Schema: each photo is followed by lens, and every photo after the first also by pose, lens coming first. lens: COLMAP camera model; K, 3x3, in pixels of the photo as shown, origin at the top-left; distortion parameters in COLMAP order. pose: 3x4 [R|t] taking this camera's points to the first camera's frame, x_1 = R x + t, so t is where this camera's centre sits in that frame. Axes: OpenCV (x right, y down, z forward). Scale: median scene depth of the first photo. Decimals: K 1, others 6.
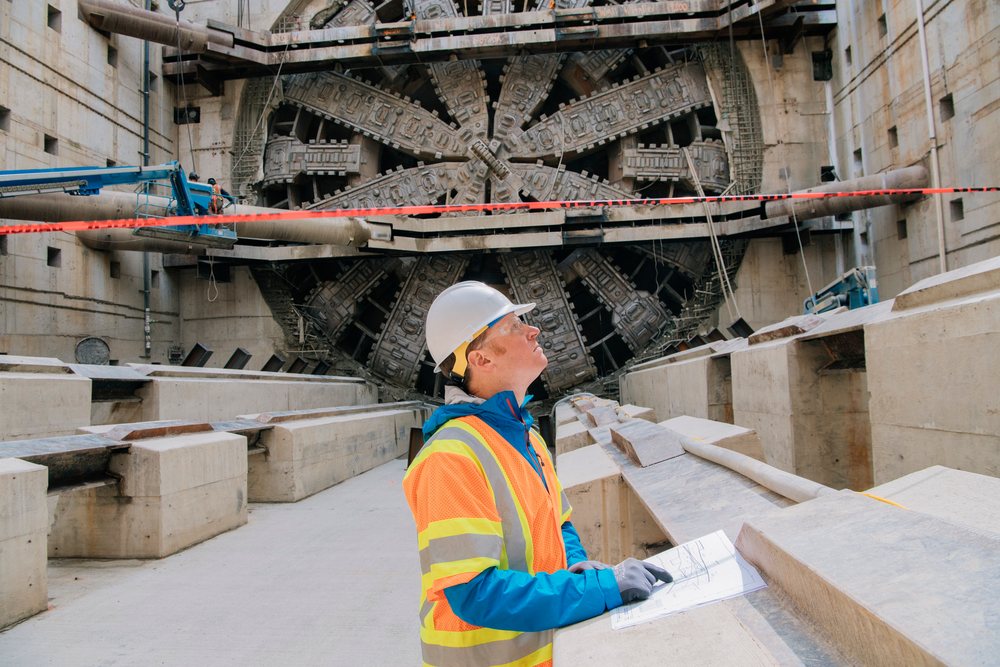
lens RADIAL K [[672.1, 0, 500.0], [0, 672.1, 333.5], [0, 0, 1]] dist [-0.070753, 0.001087]
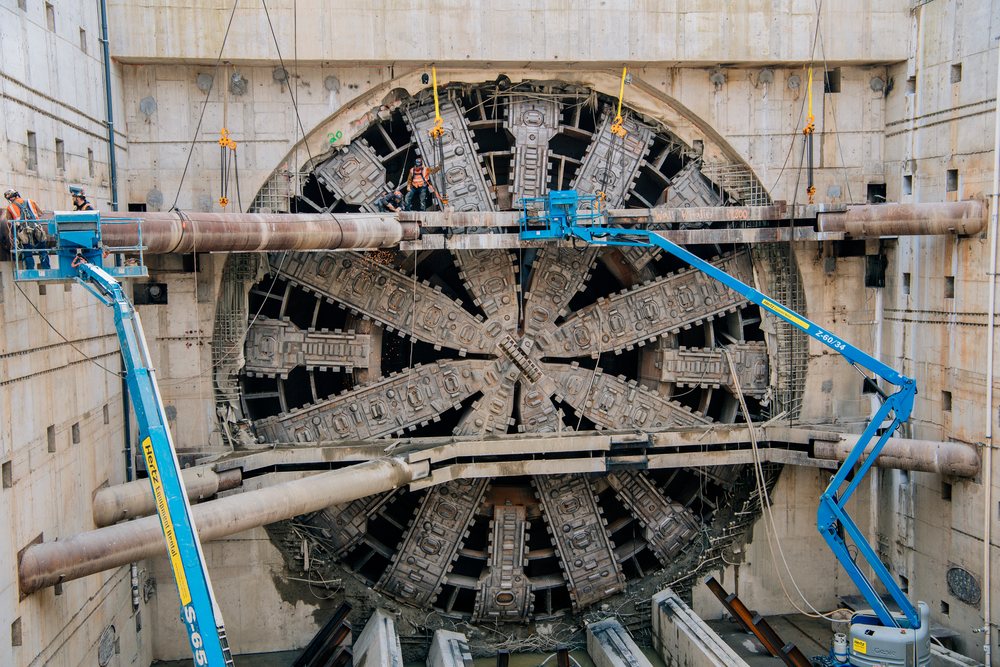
lens RADIAL K [[1013.1, 0, 494.0], [0, 1013.1, 329.6], [0, 0, 1]] dist [0.029343, 0.010297]
pose [[0.975956, 0.002713, 0.217952, -0.348681], [-0.030675, 0.991681, 0.125012, -0.472469], [-0.215800, -0.128692, 0.967920, -0.301806]]
